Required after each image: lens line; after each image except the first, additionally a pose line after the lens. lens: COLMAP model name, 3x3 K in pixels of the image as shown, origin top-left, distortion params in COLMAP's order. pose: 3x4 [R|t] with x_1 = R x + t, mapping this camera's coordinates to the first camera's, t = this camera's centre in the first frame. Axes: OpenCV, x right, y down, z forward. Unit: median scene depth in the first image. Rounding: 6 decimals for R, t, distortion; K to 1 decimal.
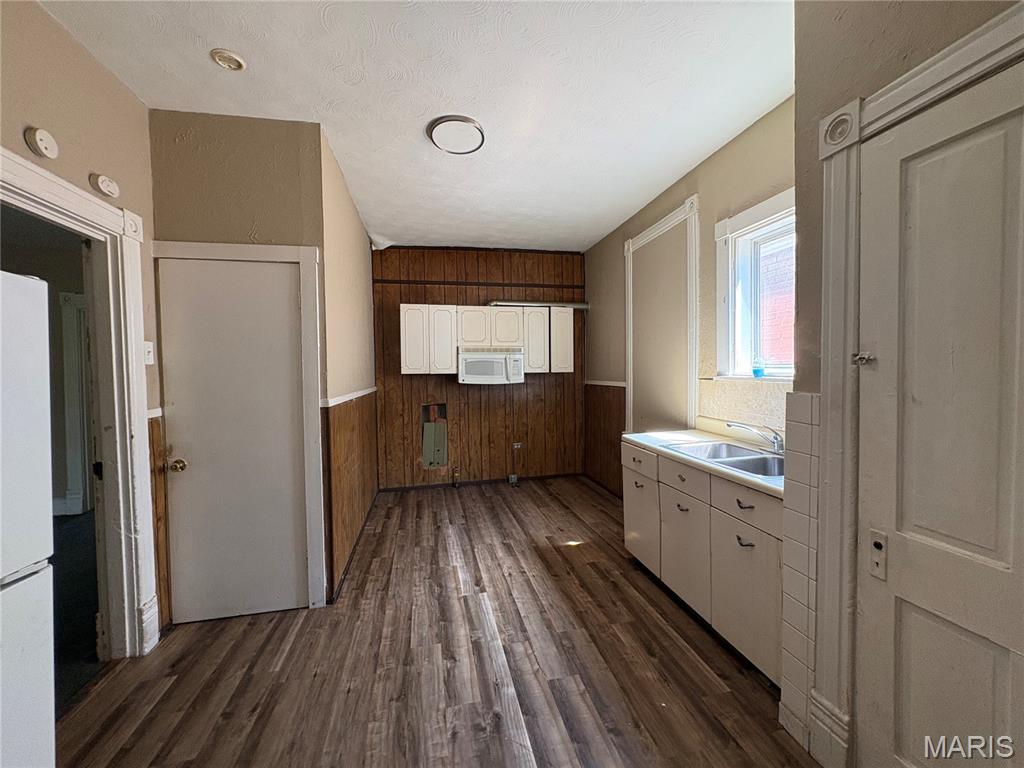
lens RADIAL K [[409.2, 0, 512.1], [0, 409.2, 382.4], [0, 0, 1]] dist [-0.000661, 0.000547]
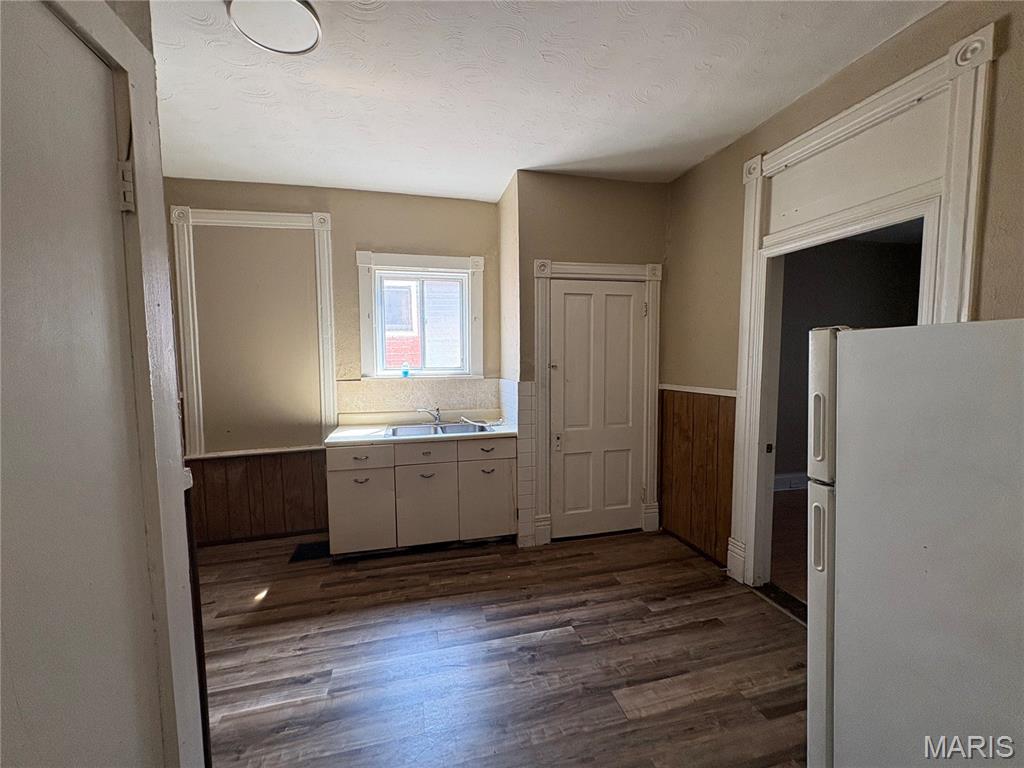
lens RADIAL K [[409.2, 0, 512.1], [0, 409.2, 382.4], [0, 0, 1]] dist [-0.000661, 0.000547]
pose [[-0.034533, -0.048608, 0.998221, -0.986471], [0.044618, 0.997746, 0.050129, -0.056662], [-0.998407, 0.046269, -0.032286, 0.806955]]
